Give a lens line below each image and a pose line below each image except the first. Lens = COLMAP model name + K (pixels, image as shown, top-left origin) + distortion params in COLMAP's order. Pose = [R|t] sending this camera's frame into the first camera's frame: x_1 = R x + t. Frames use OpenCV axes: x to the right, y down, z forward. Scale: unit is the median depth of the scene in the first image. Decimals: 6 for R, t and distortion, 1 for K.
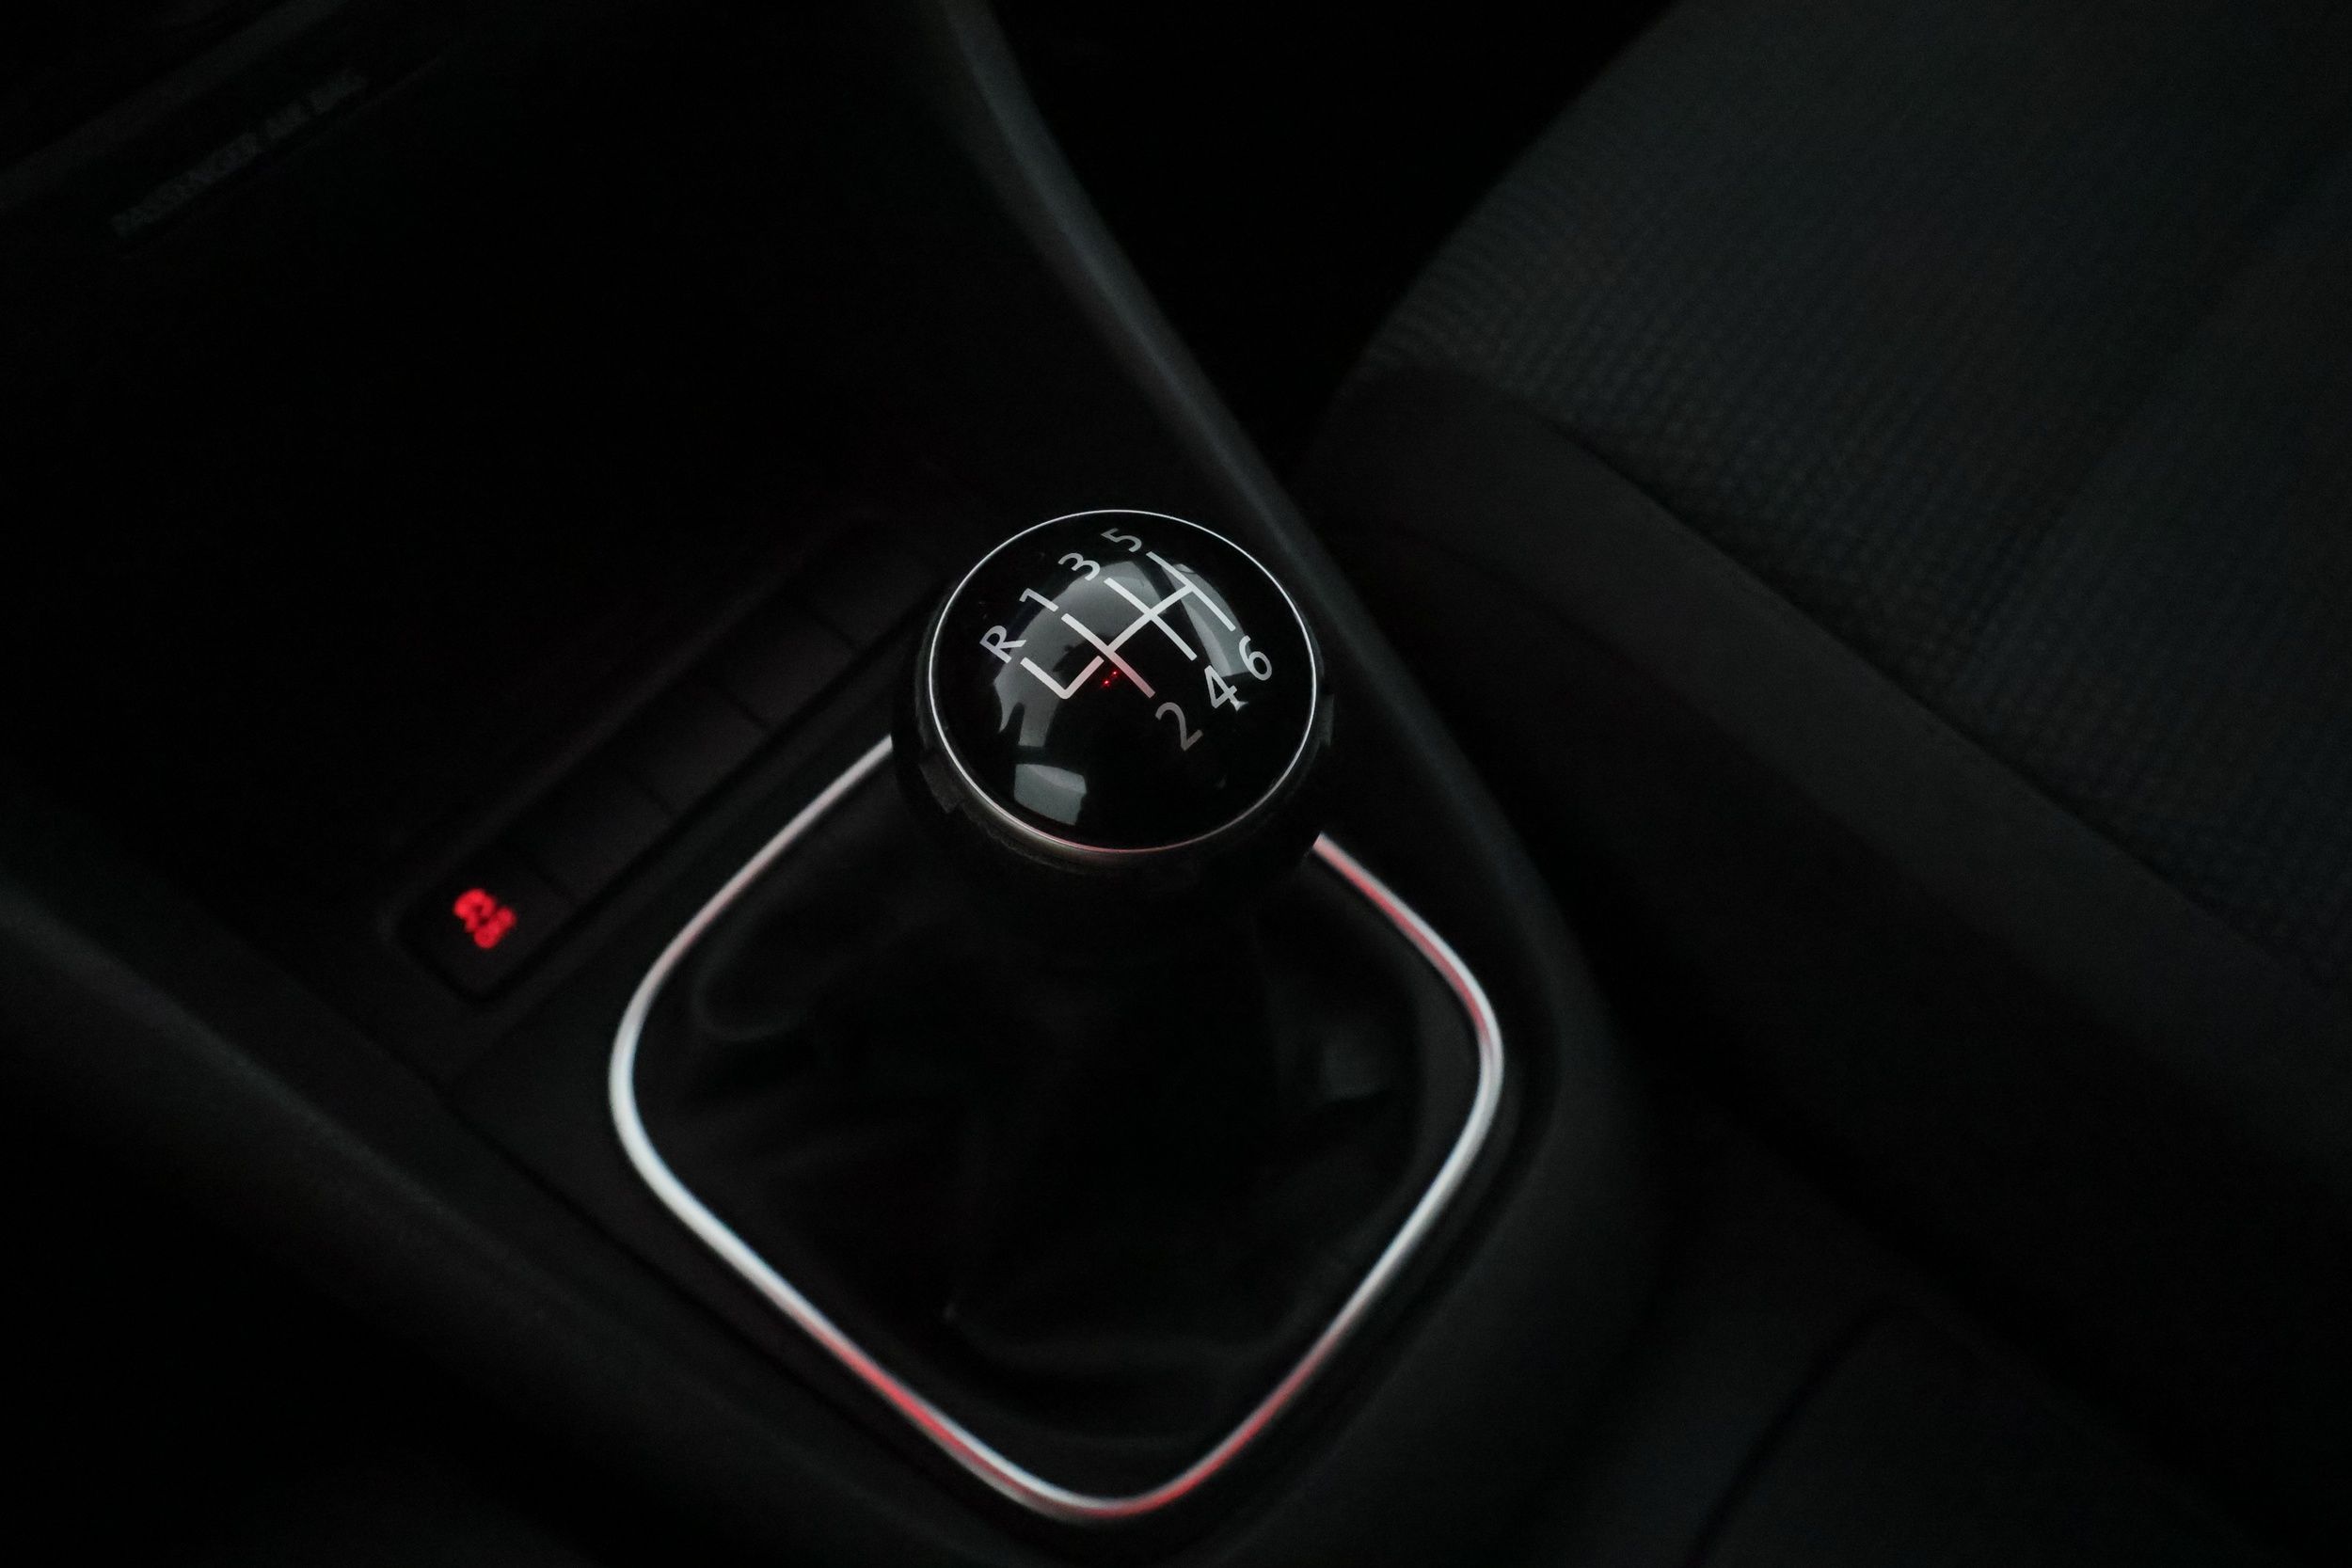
lens RADIAL K [[2037.2, 0, 1176.0], [0, 2037.2, 784.0], [0, 0, 1]] dist [-0.001669, -0.001278]
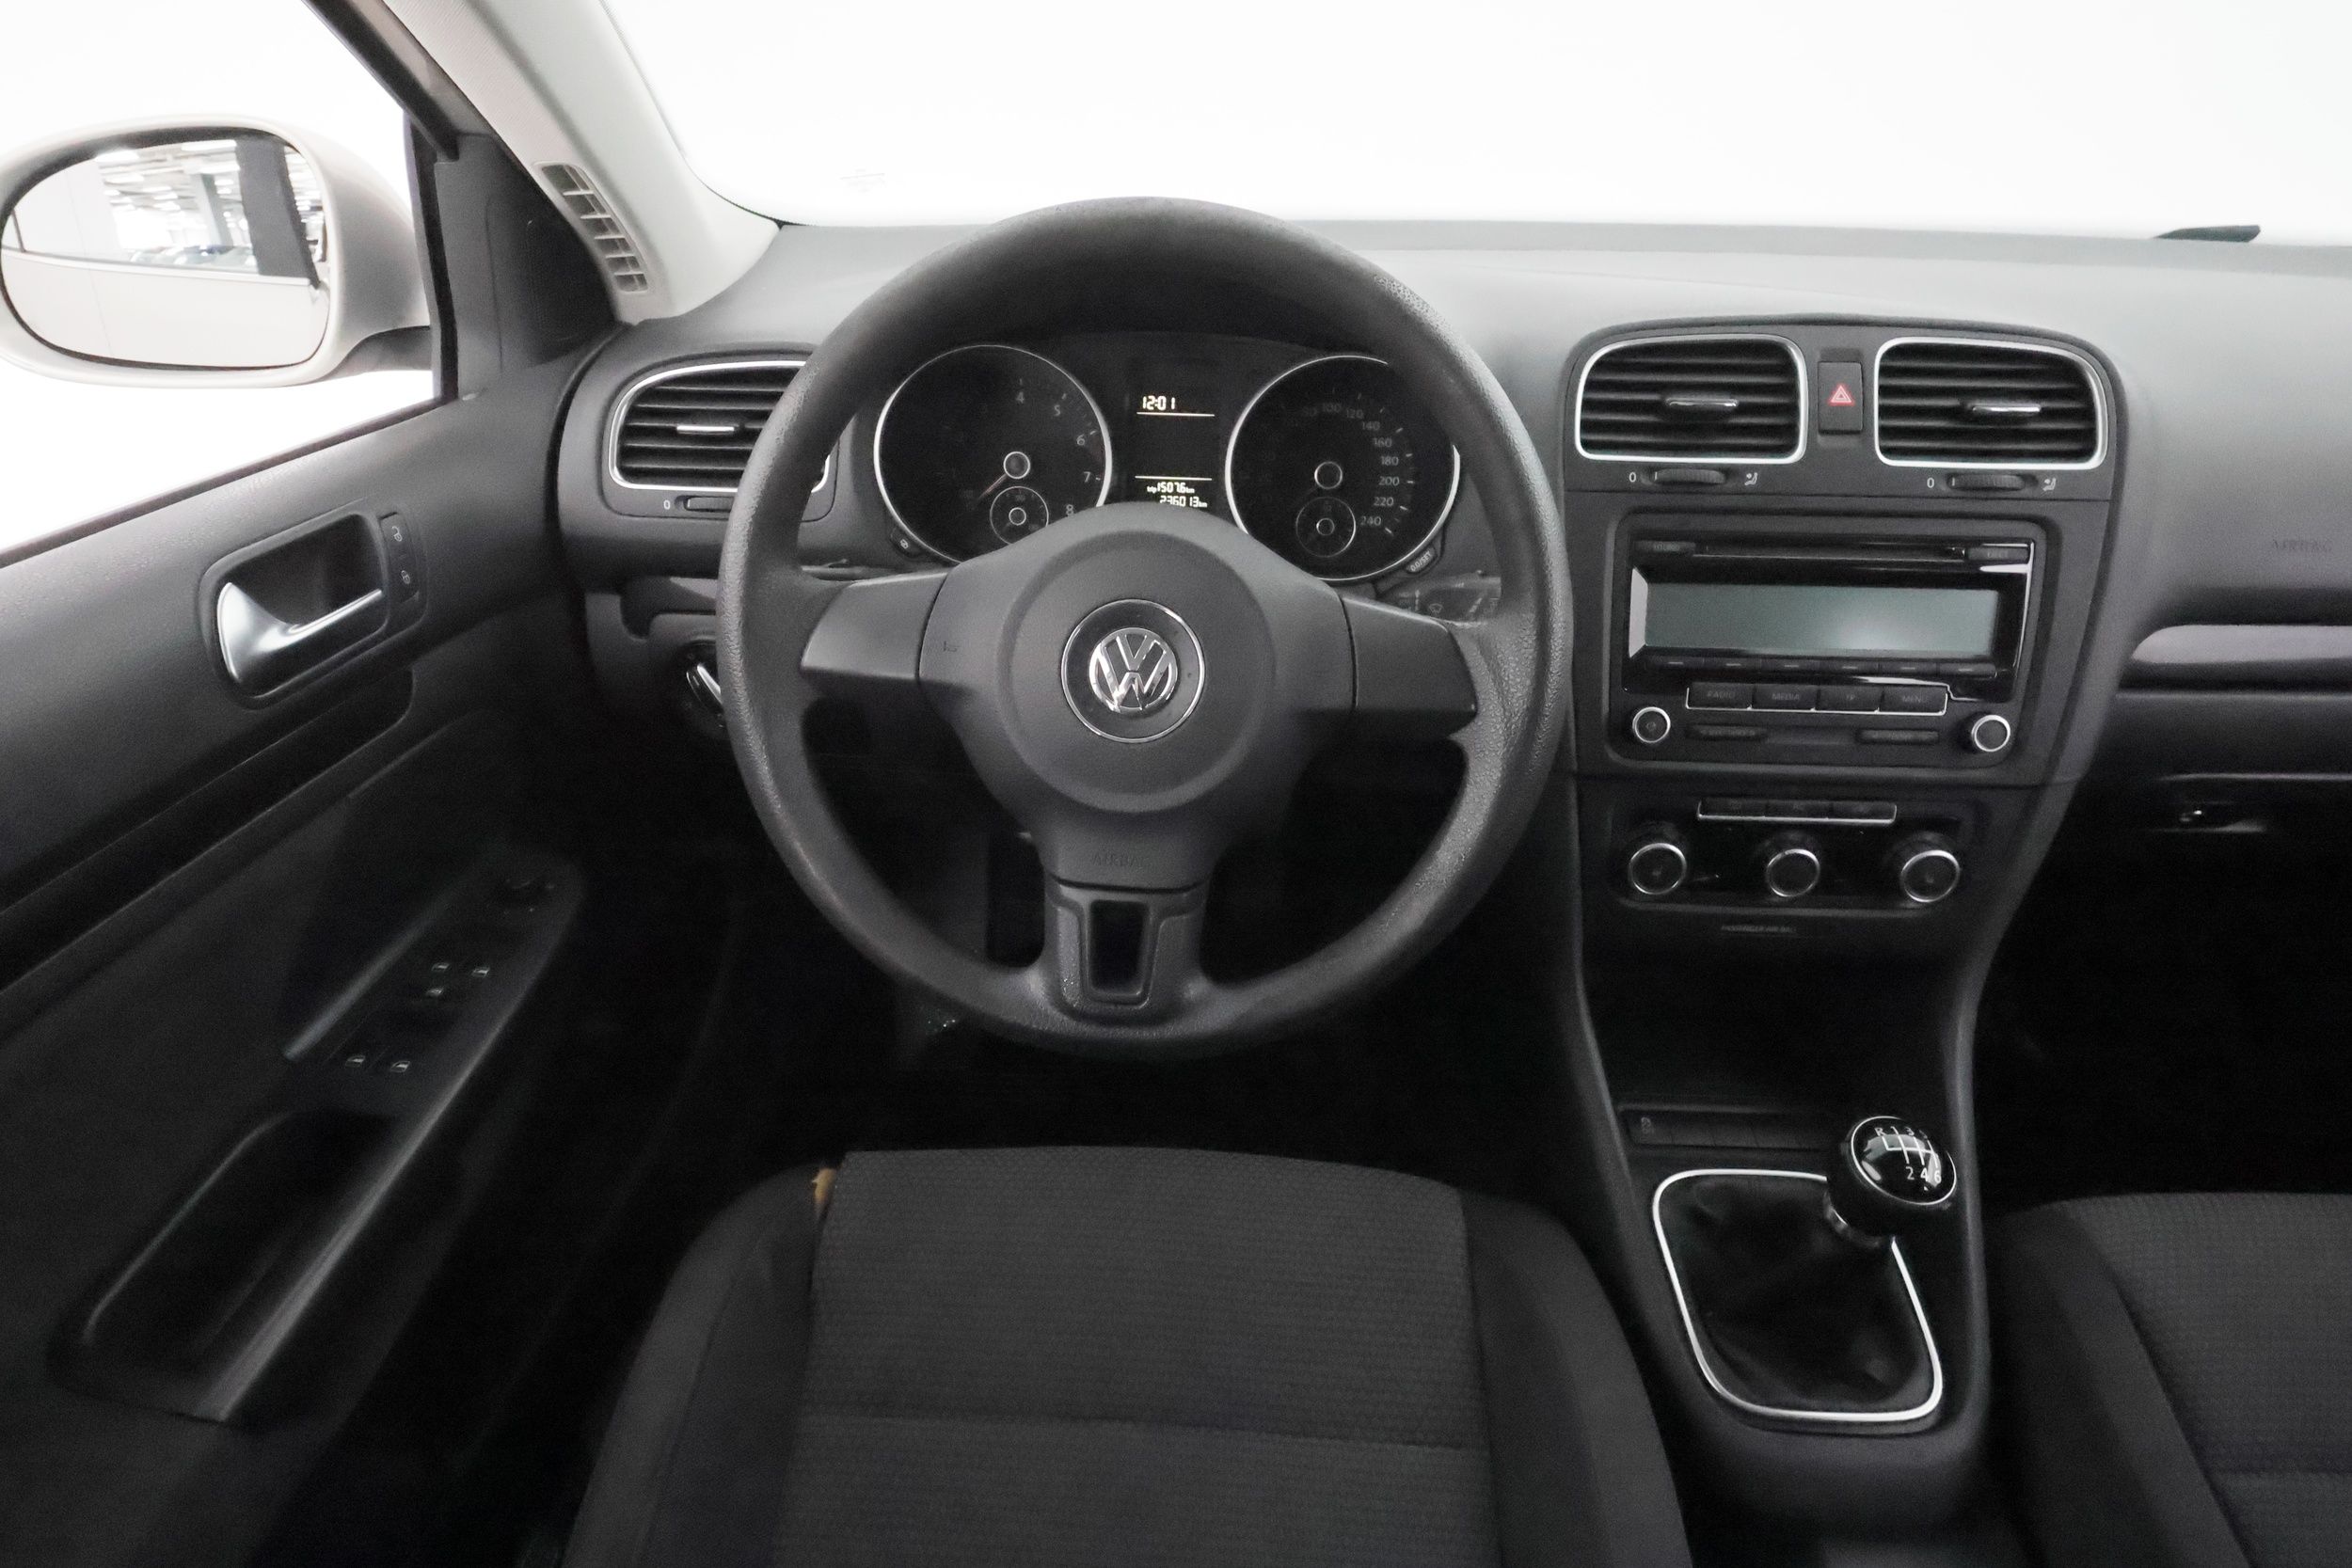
lens RADIAL K [[1187.6, 0, 1176.0], [0, 1187.6, 784.0], [0, 0, 1]] dist [-0.009777, -0.000010]
pose [[0.616929, 0.488945, -0.616710, 0.127972], [-0.674762, 0.731933, -0.094705, 0.463646], [0.405085, 0.474559, 0.781473, -1.388261]]
